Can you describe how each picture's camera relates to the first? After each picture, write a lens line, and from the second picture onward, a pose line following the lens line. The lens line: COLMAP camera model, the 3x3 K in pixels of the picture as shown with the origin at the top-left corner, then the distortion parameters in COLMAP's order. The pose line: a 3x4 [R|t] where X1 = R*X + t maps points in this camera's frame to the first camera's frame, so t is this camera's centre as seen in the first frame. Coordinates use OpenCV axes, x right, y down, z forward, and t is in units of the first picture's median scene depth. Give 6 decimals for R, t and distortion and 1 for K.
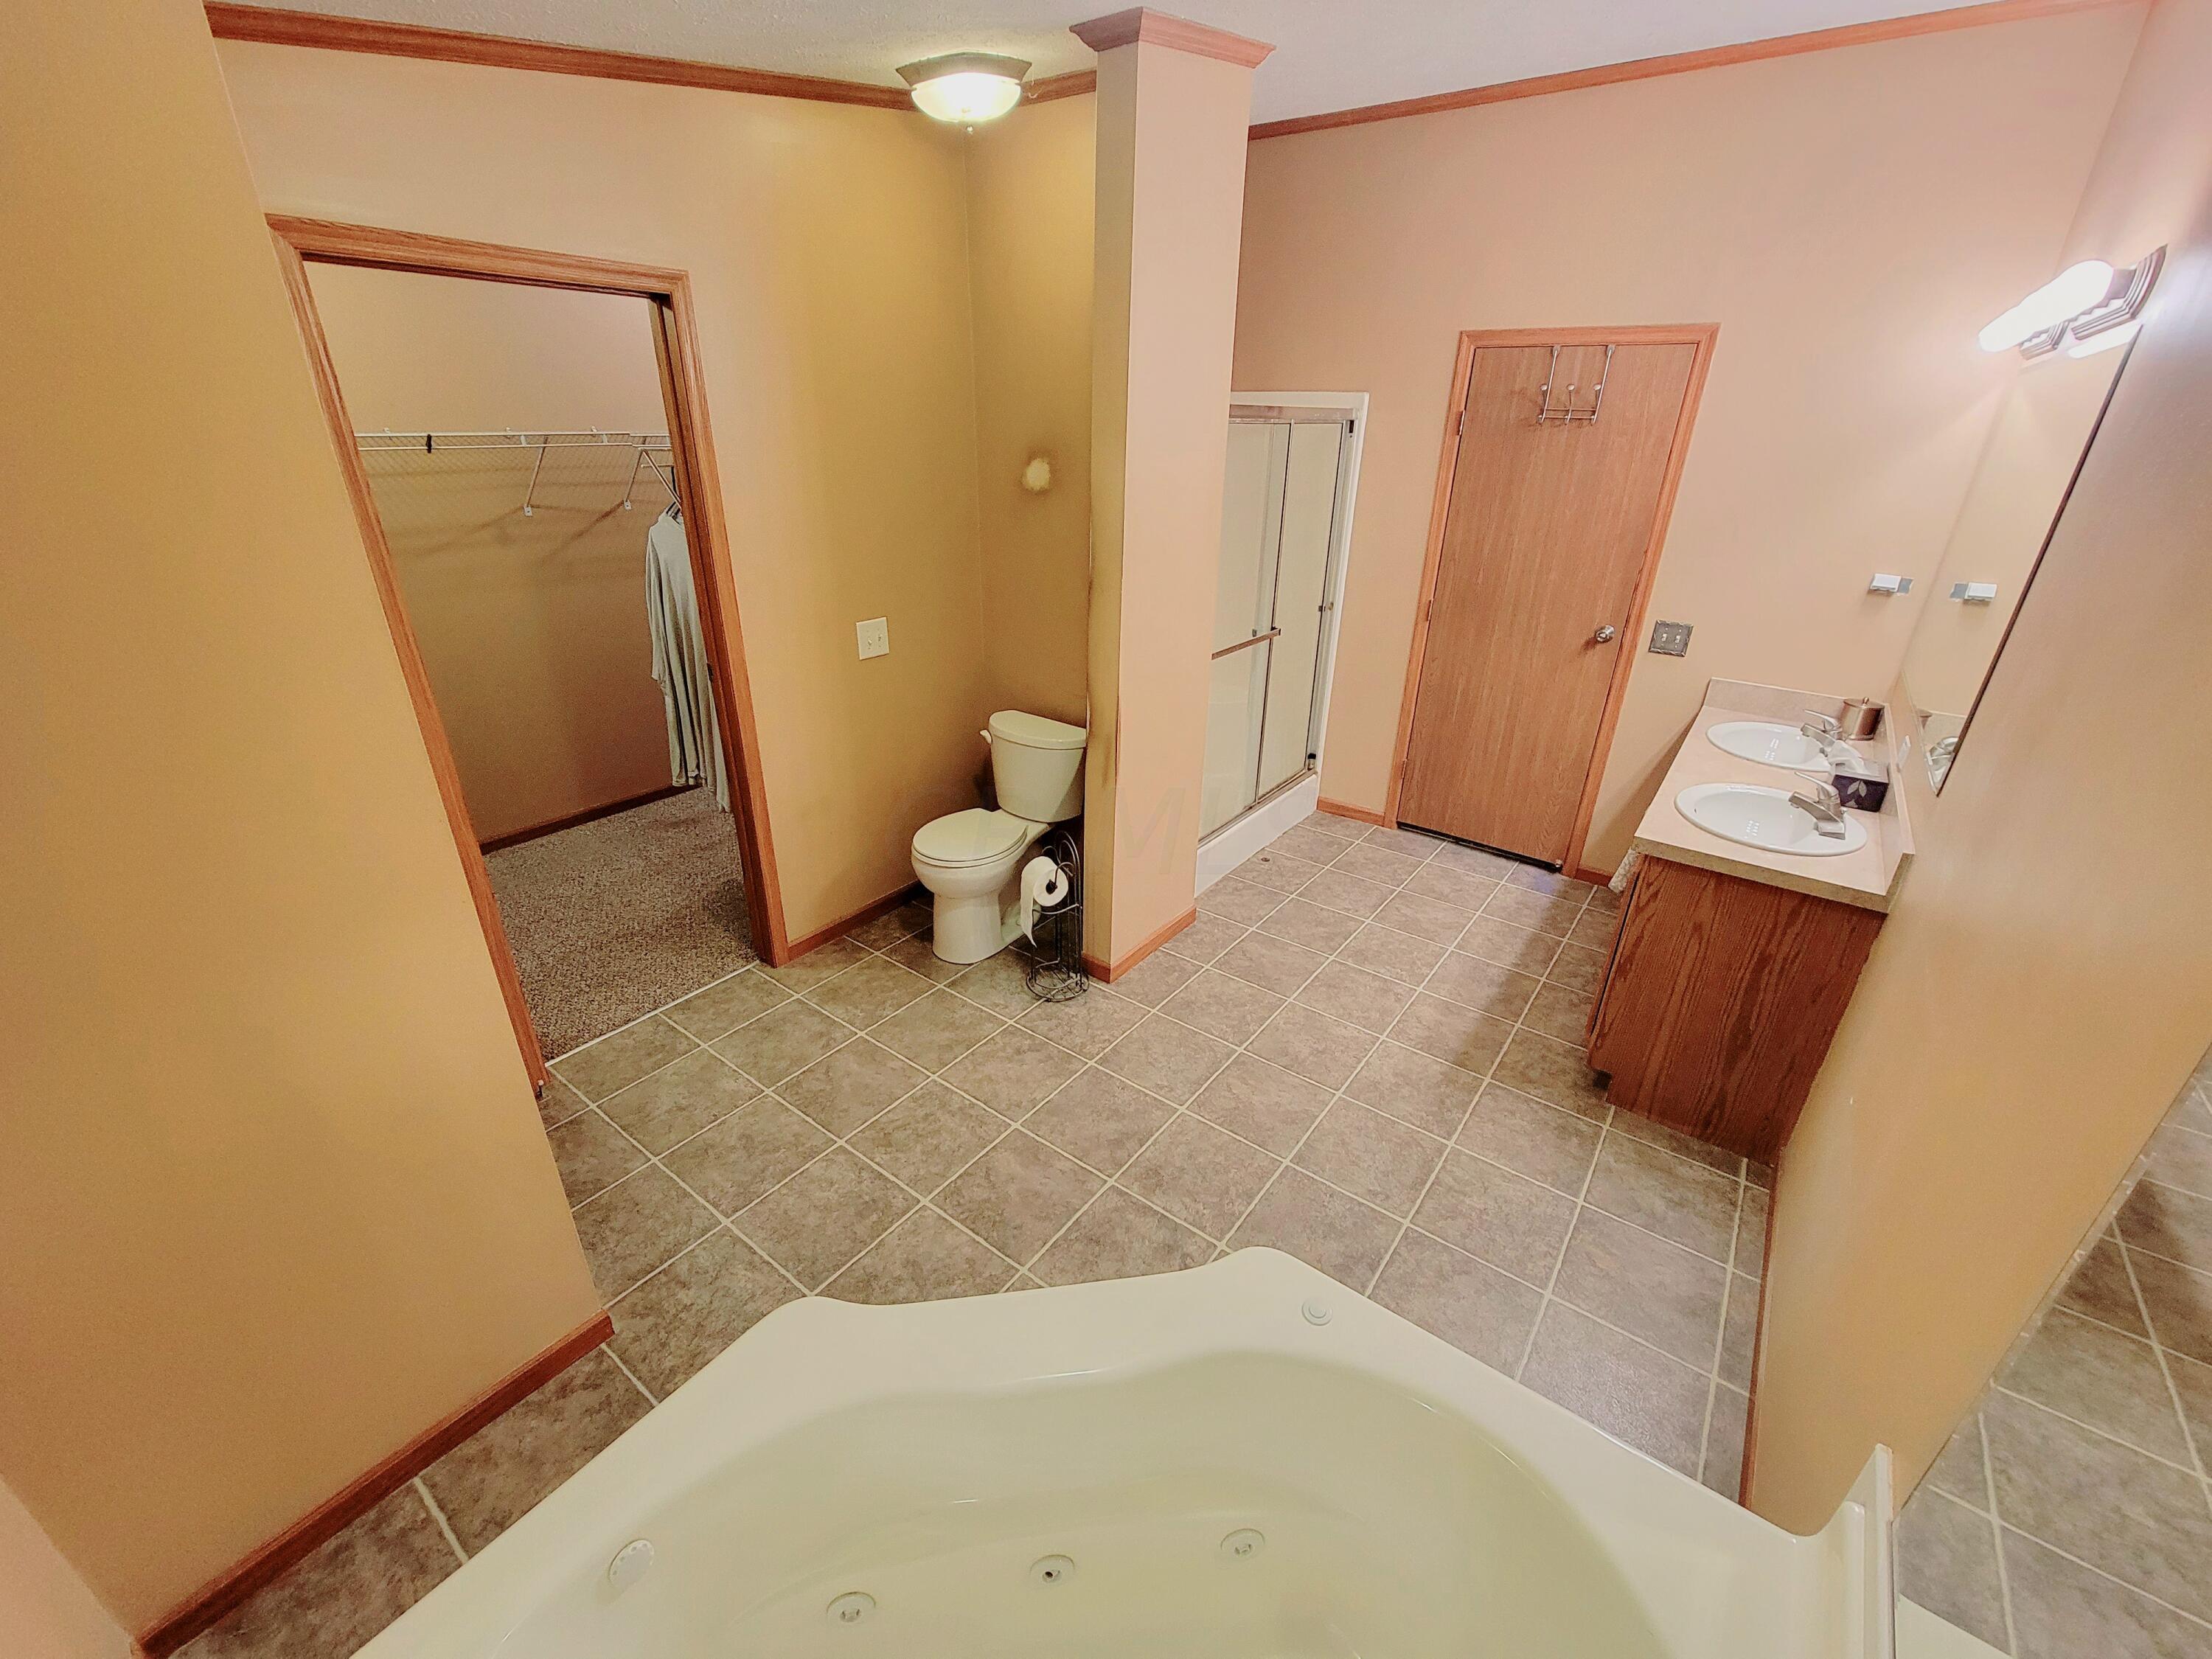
lens RADIAL K [[905.7, 0, 1112.9], [0, 905.7, 833.9], [0, 0, 1]] dist [-0.003221, -0.000665]
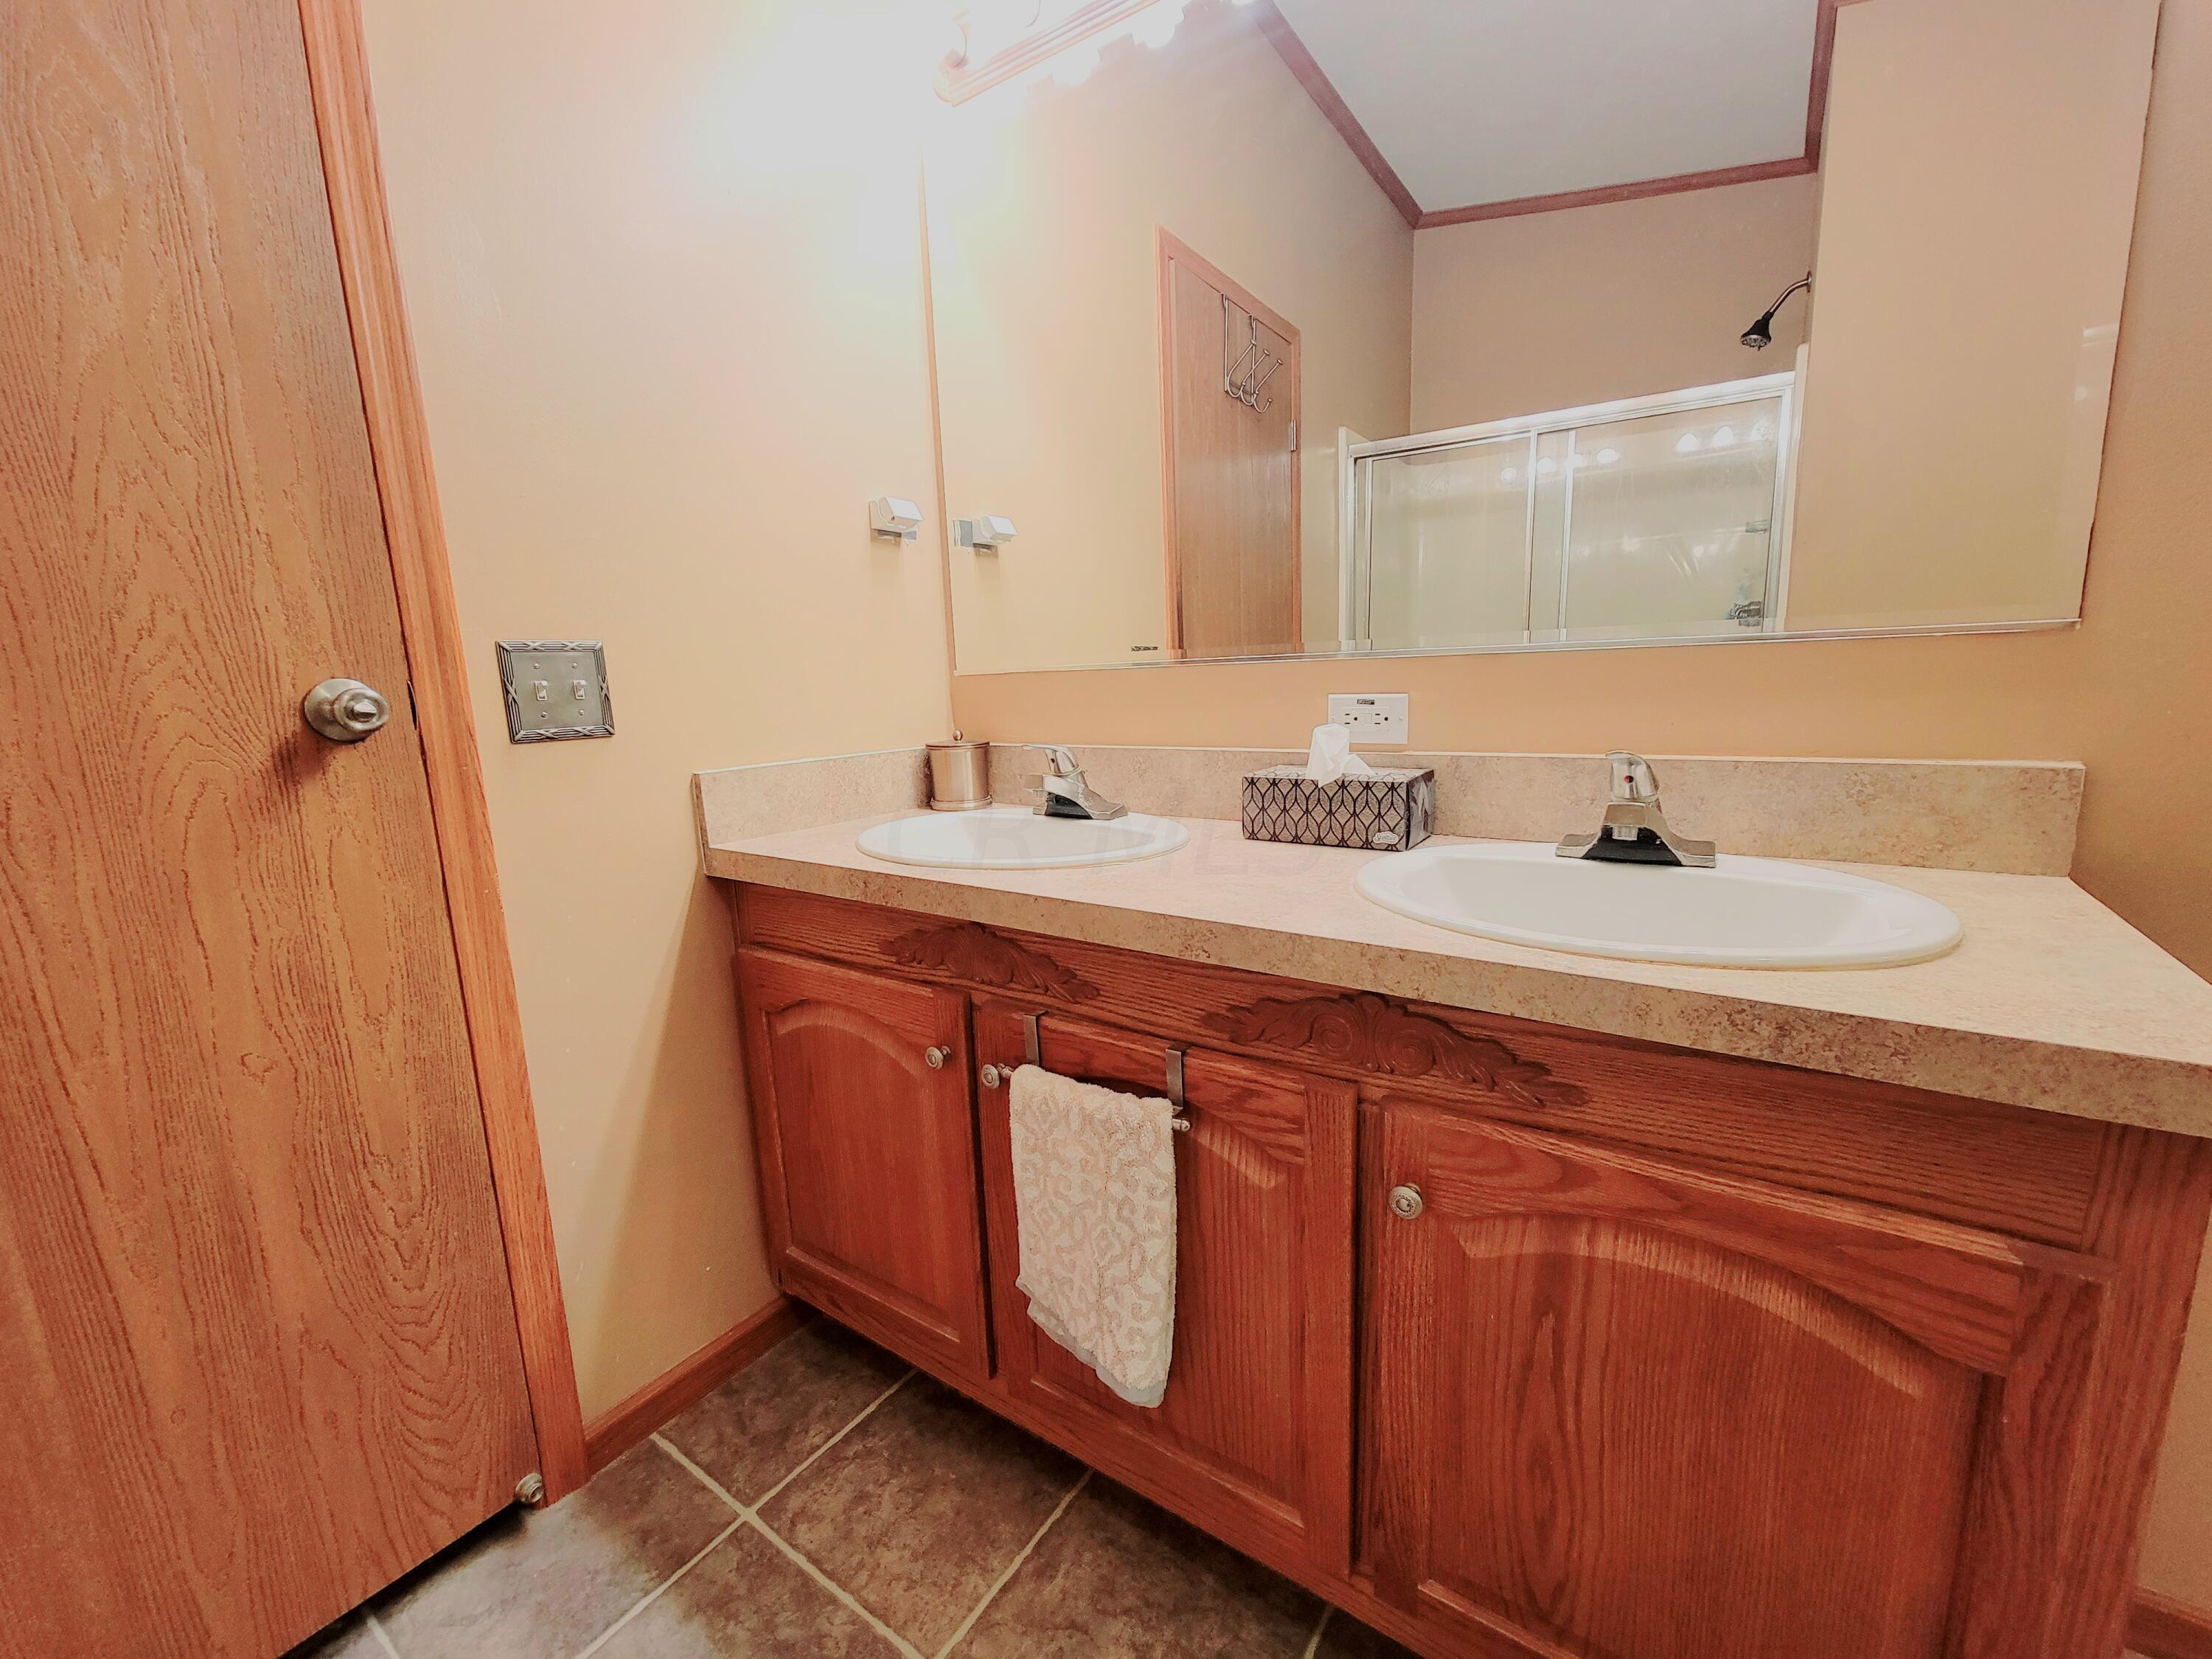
lens RADIAL K [[905.7, 0, 1112.9], [0, 905.7, 833.9], [0, 0, 1]] dist [-0.003221, -0.000665]
pose [[-0.039266, -0.193979, 0.980219, 0.273383], [0.450896, 0.871984, 0.190622, -0.141957], [-0.891713, 0.449462, 0.053225, 0.826059]]
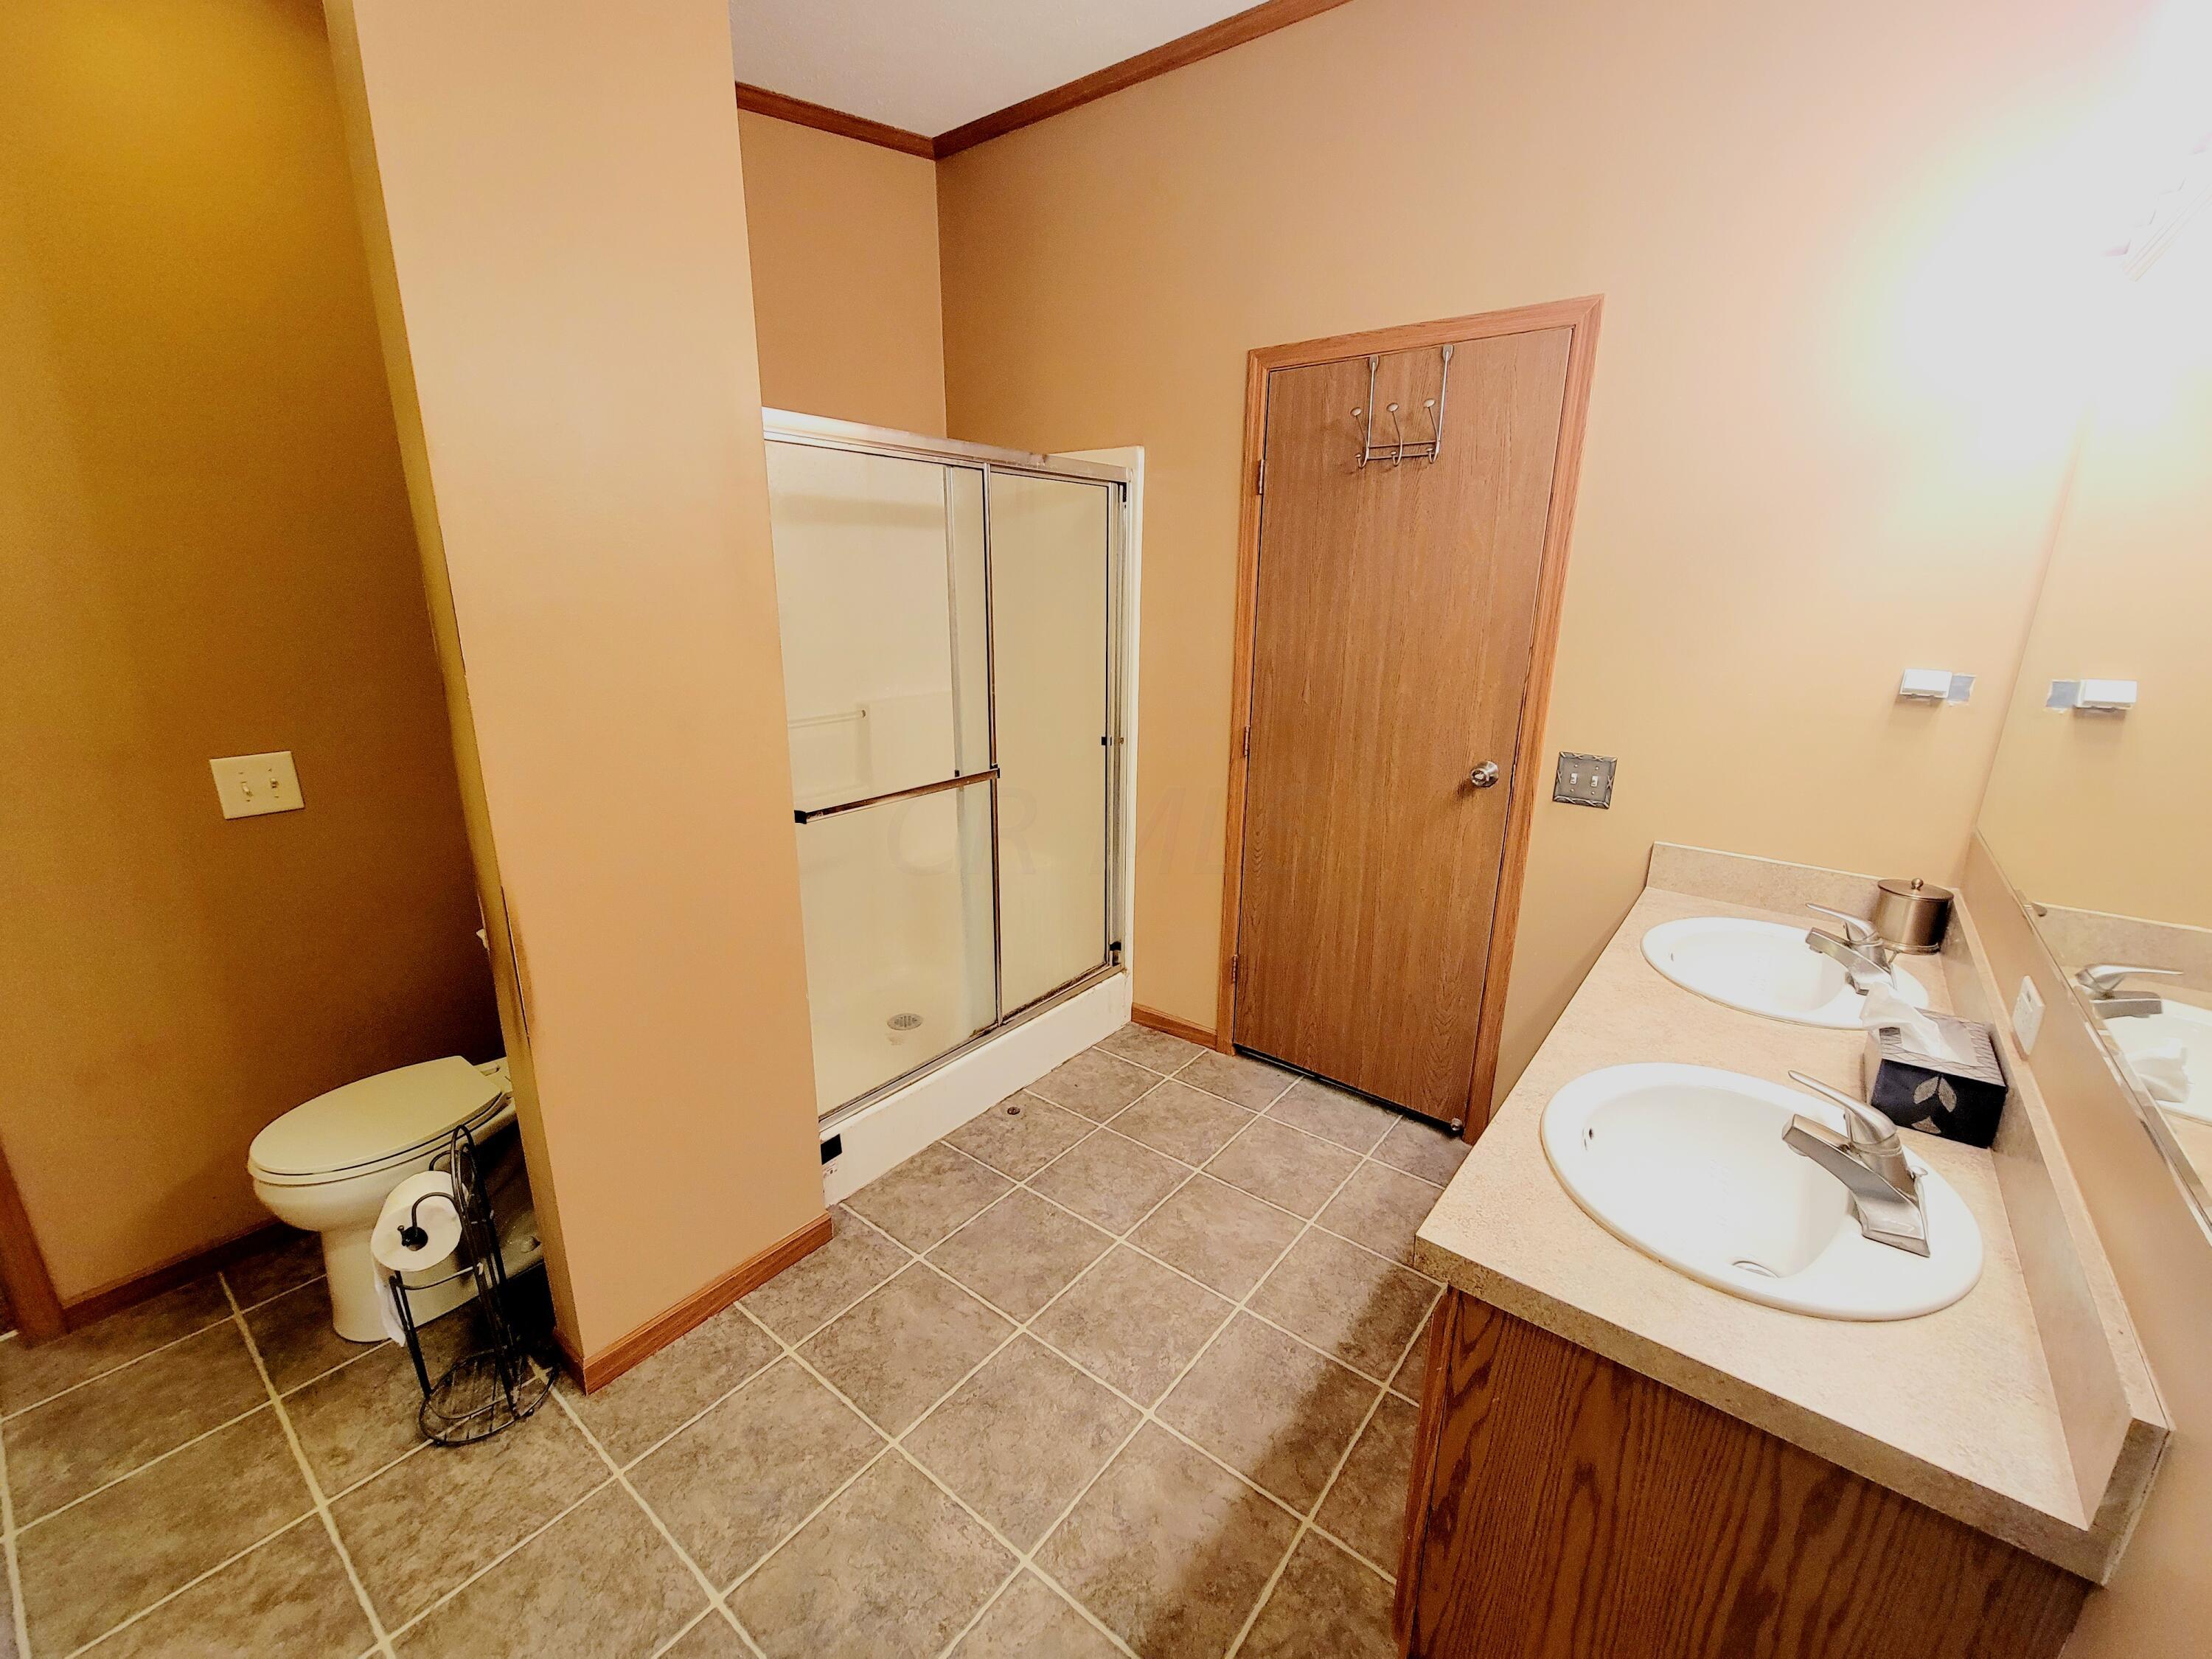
lens RADIAL K [[905.7, 0, 1112.9], [0, 905.7, 833.9], [0, 0, 1]] dist [-0.003221, -0.000665]
pose [[0.999674, -0.002429, -0.025402, 0.305875], [-0.001602, 0.987522, -0.157475, -0.079645], [0.025468, 0.157465, 0.987196, 0.377254]]
